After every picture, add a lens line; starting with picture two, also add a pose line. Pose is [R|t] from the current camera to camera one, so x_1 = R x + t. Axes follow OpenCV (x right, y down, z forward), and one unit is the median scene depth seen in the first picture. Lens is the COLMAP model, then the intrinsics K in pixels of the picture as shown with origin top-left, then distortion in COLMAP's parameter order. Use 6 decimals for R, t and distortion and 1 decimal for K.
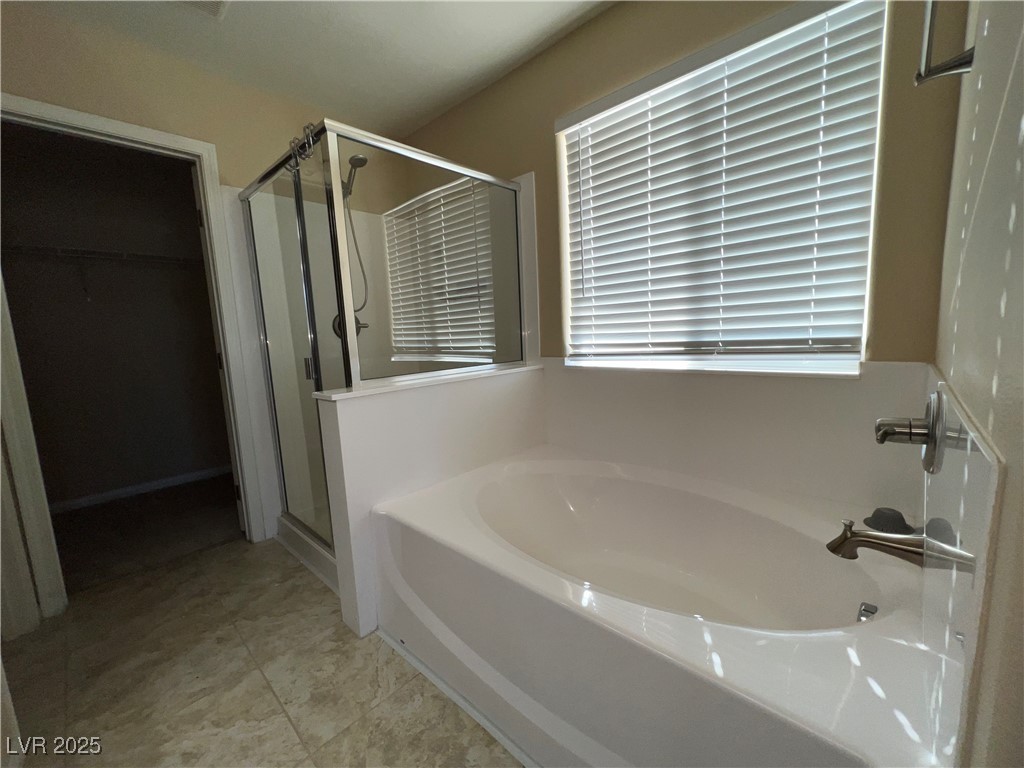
lens RADIAL K [[410.5, 0, 512.3], [0, 410.5, 386.0], [0, 0, 1]] dist [0.000493, 0.000049]
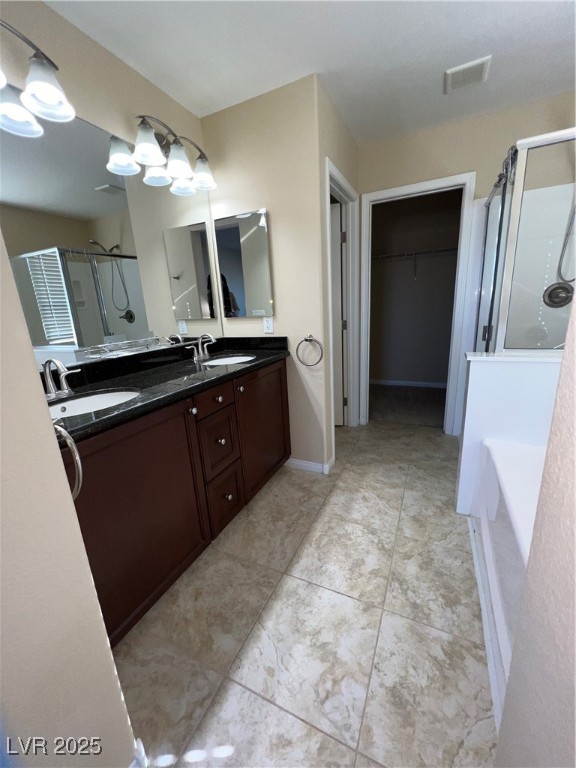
lens RADIAL K [[307.9, 0, 287.1], [0, 307.9, 385.3], [0, 0, 1]] dist [0.000493, 0.000049]
pose [[0.303039, 0.271402, -0.913514, 0.402436], [-0.090248, 0.962454, 0.256004, -0.101318], [0.948695, 0.004864, 0.316155, 0.018420]]
